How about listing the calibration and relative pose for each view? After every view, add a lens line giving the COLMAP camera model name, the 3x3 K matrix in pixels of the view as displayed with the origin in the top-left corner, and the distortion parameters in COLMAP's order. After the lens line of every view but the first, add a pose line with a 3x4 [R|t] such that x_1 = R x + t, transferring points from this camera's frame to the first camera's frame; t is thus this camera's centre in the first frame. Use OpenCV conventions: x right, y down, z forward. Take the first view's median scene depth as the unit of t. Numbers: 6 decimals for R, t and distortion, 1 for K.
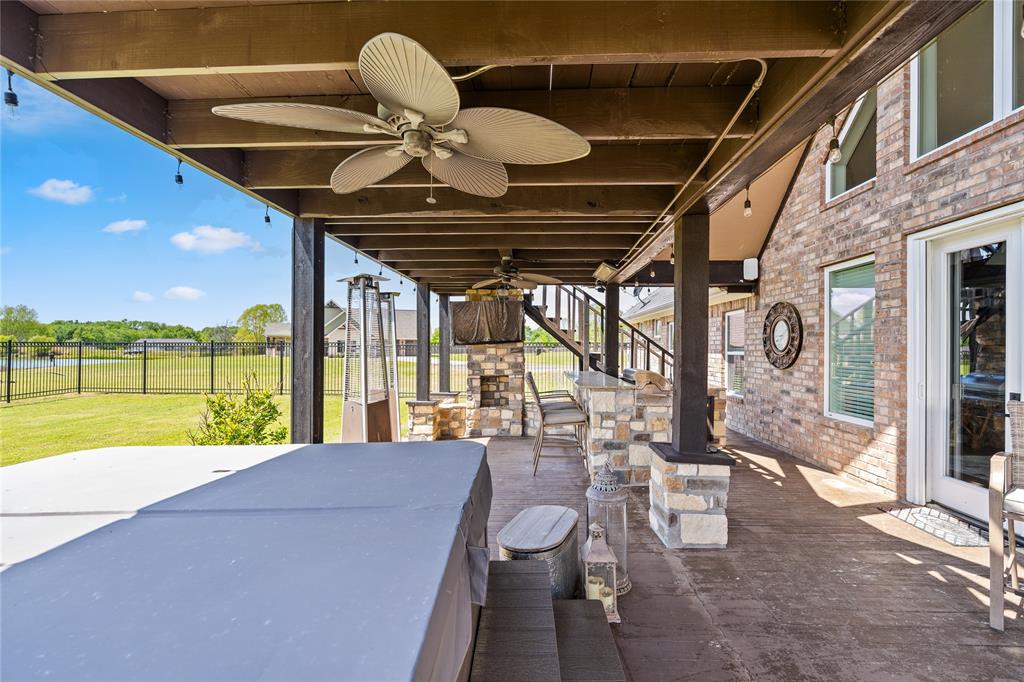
lens RADIAL K [[449.3, 0, 511.7], [0, 449.3, 341.9], [0, 0, 1]] dist [-0.003756, 0.000103]
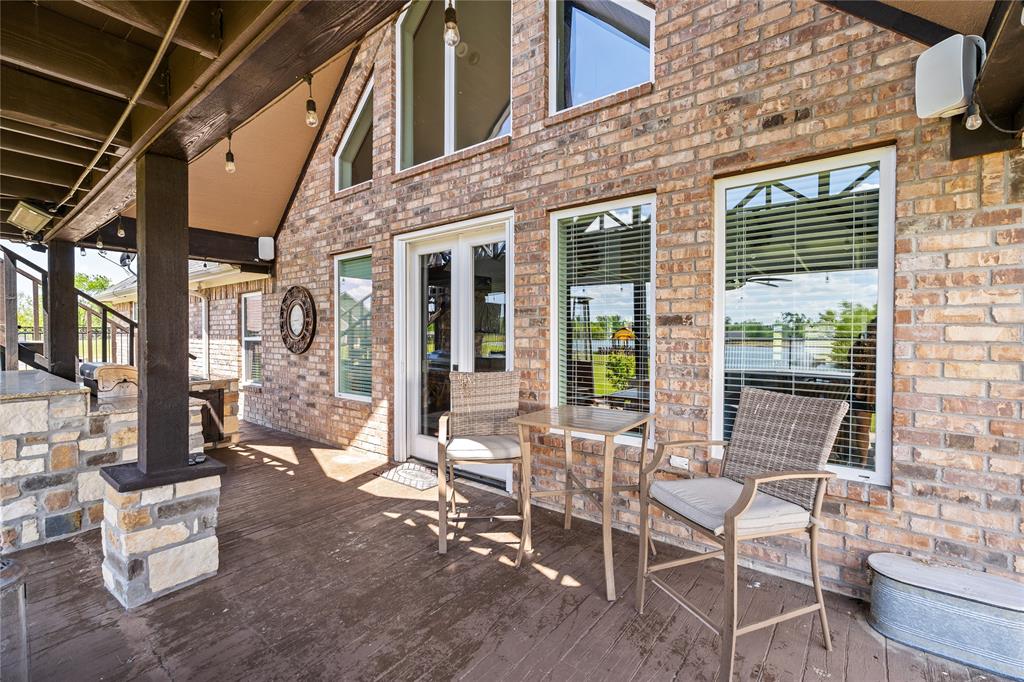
lens RADIAL K [[449.3, 0, 511.7], [0, 449.3, 341.9], [0, 0, 1]] dist [-0.003756, 0.000103]
pose [[0.577417, -0.023237, 0.816119, 0.097289], [-0.003388, 0.999518, 0.030856, 0.002418], [-0.816443, -0.020582, 0.577060, 0.066382]]
